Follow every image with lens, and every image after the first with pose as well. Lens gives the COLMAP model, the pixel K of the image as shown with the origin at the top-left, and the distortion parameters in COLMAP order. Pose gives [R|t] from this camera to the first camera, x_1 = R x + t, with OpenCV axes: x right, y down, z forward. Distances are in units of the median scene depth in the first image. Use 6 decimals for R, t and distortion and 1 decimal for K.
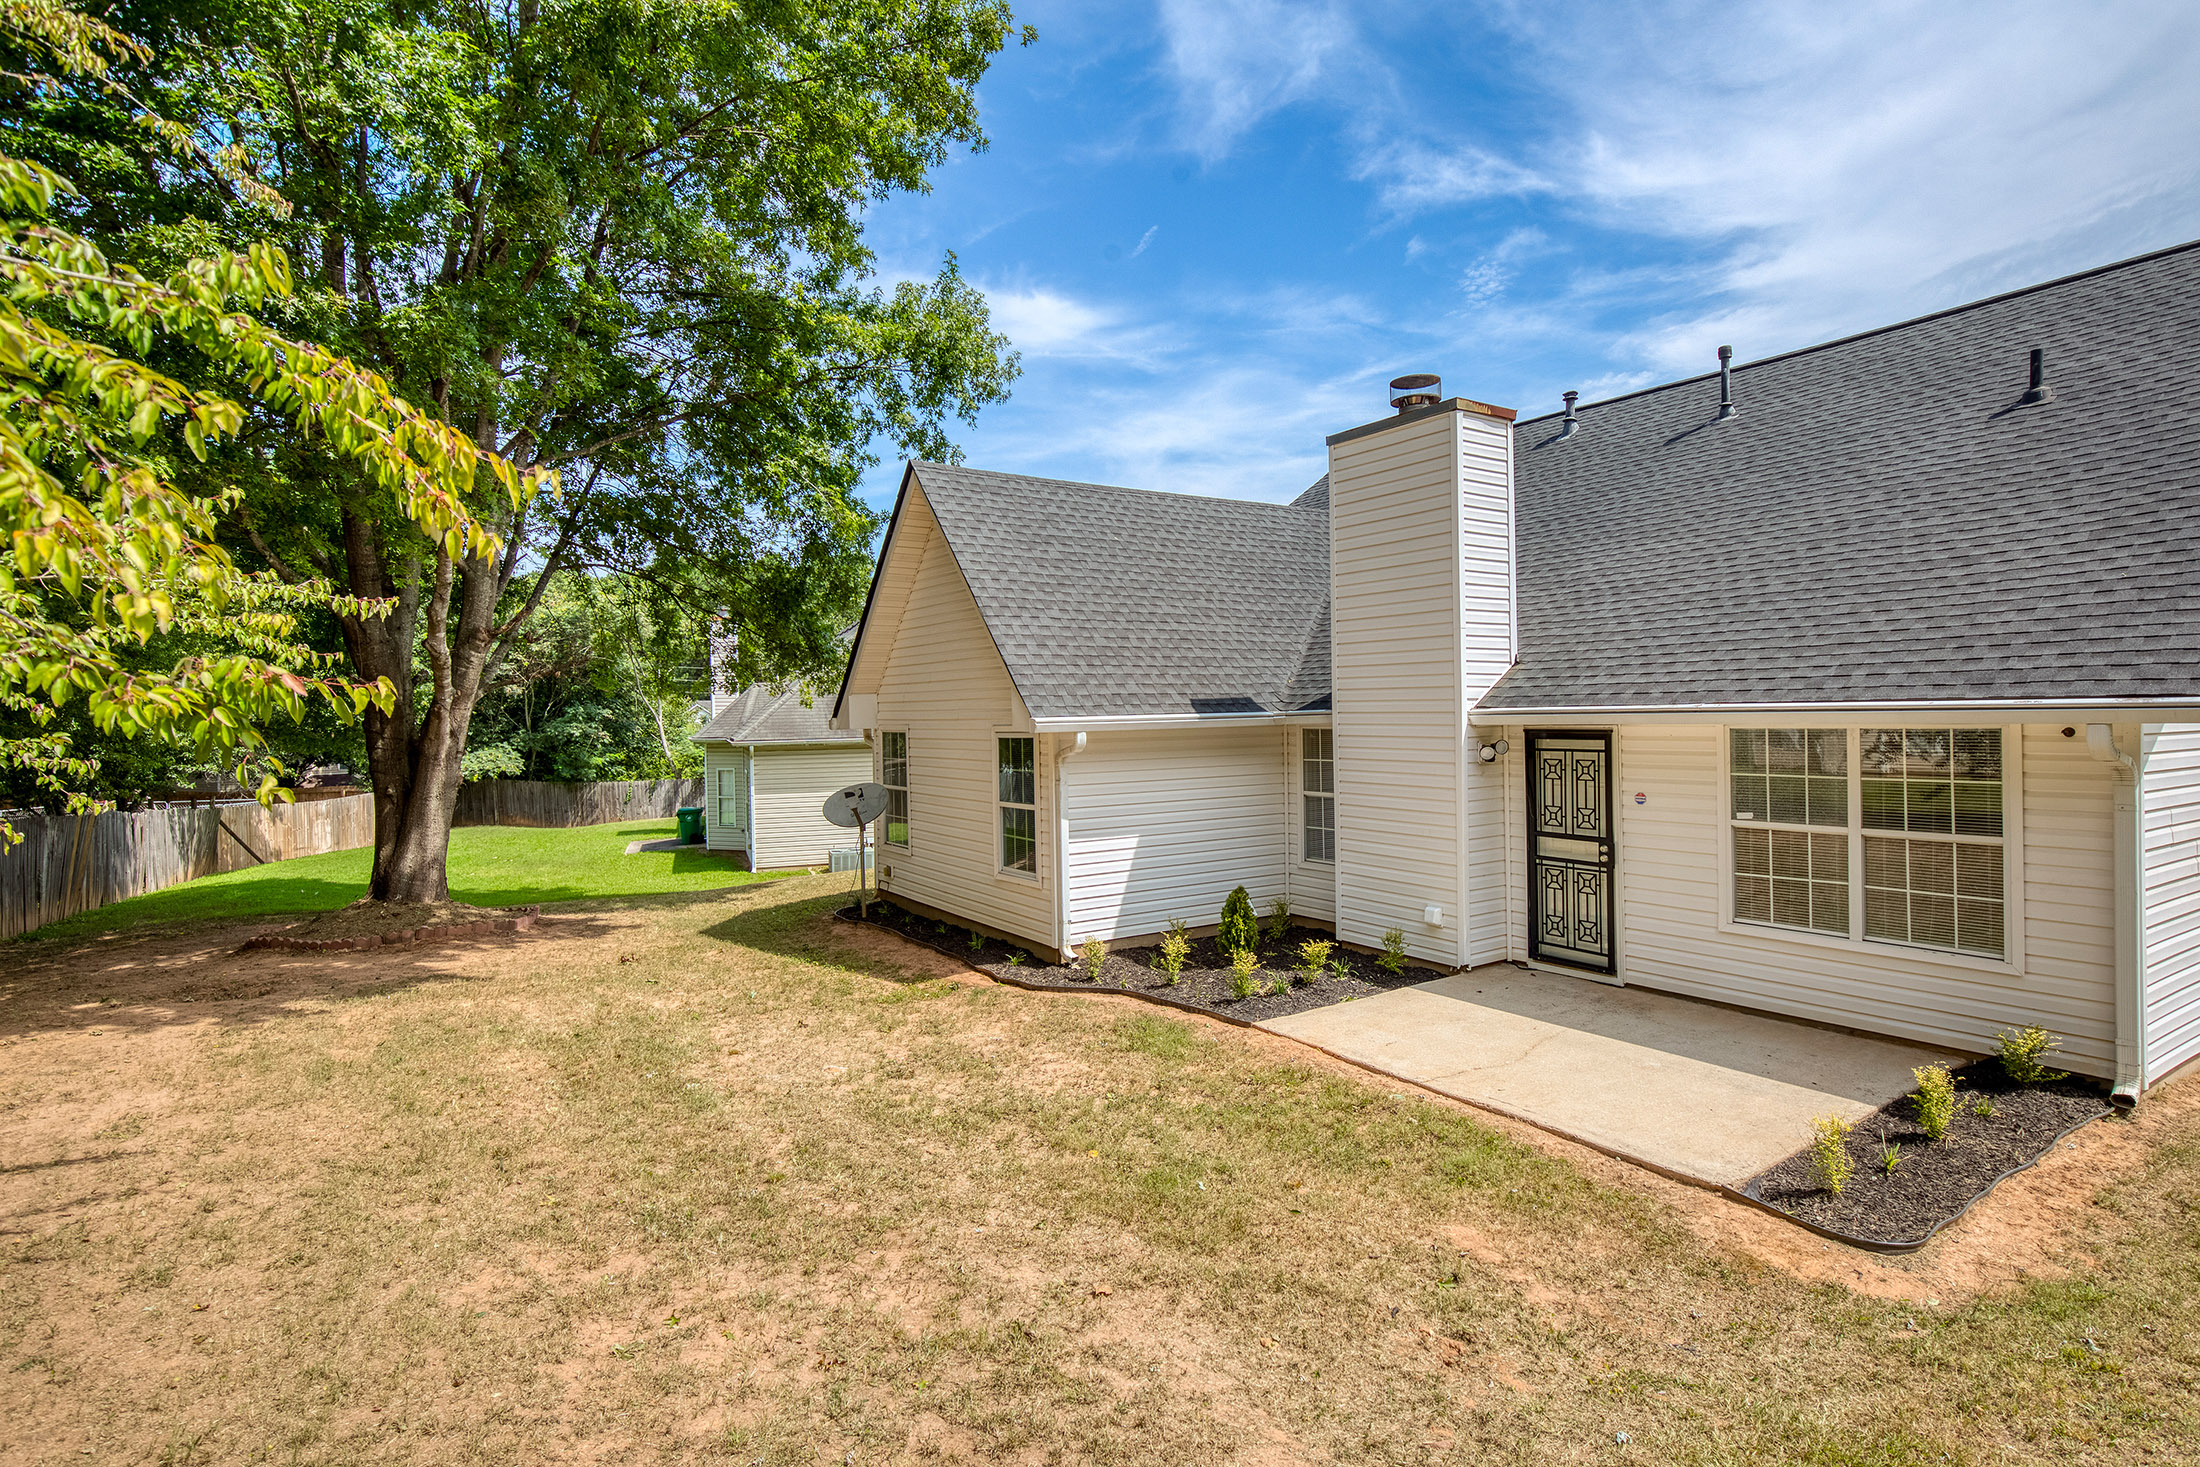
lens RADIAL K [[1118.8, 0, 1102.8], [0, 1118.8, 722.9], [0, 0, 1]] dist [-0.003243, -0.000867]
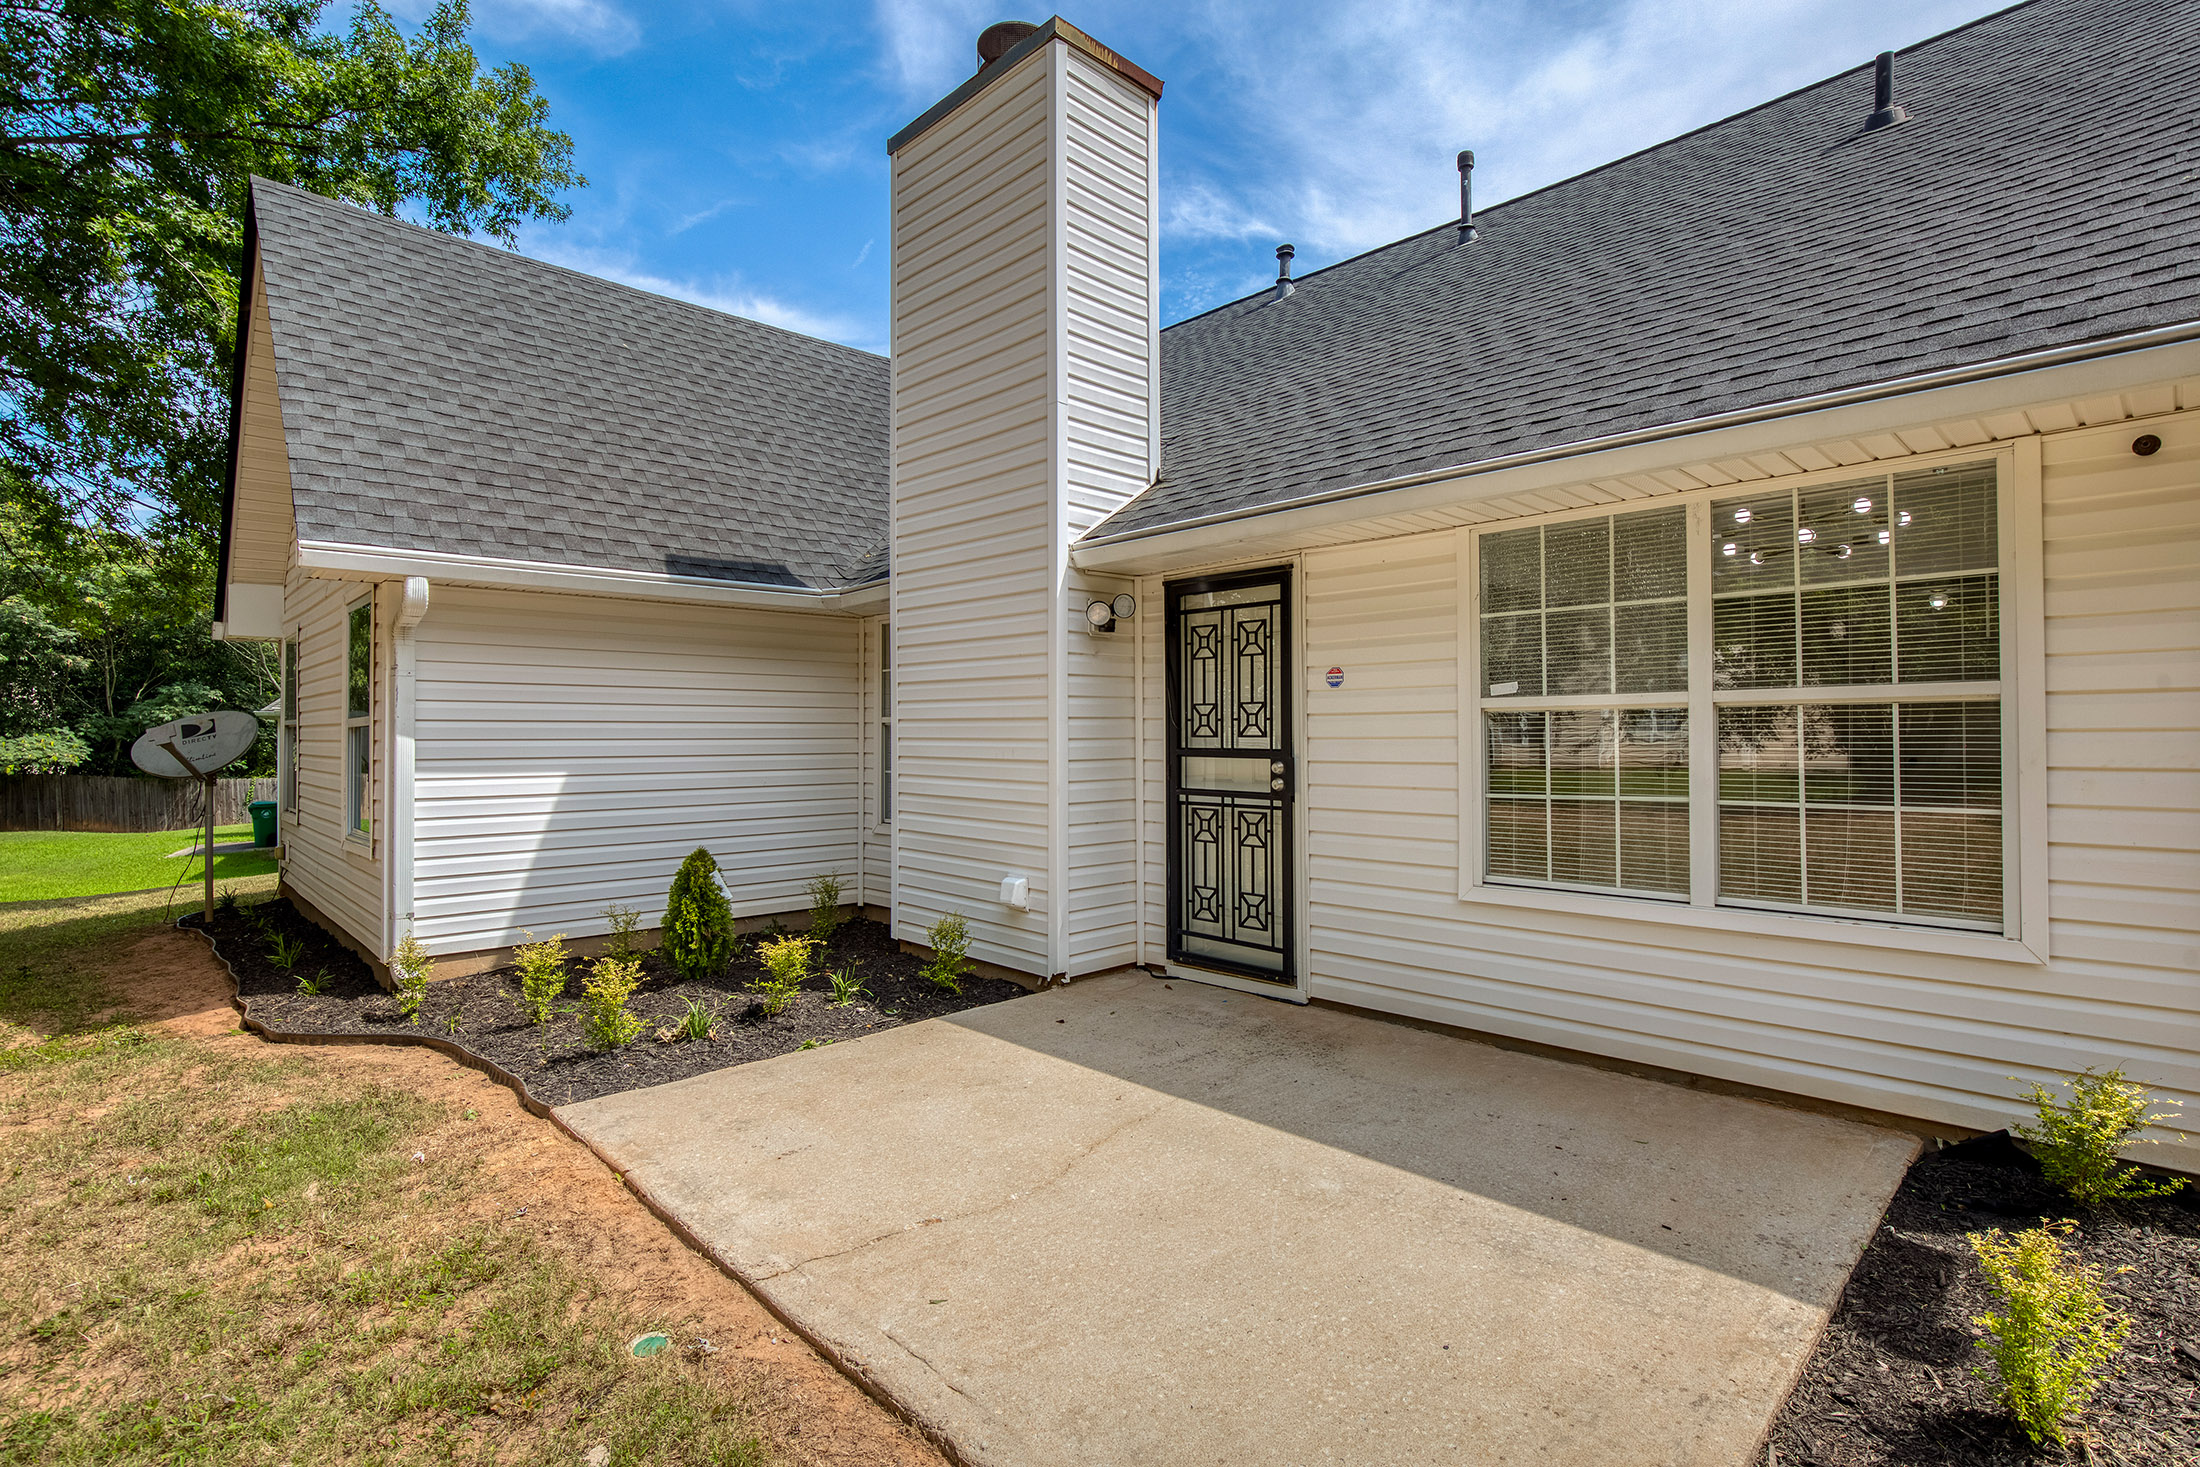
lens RADIAL K [[1060.6, 0, 1102.5], [0, 1060.6, 730.6], [0, 0, 1]] dist [-0.009735, 0.000818]
pose [[0.982874, 0.013344, 0.183797, 0.247535], [-0.010401, 0.999802, -0.016970, 0.100143], [-0.183987, 0.014768, 0.982818, 0.456018]]
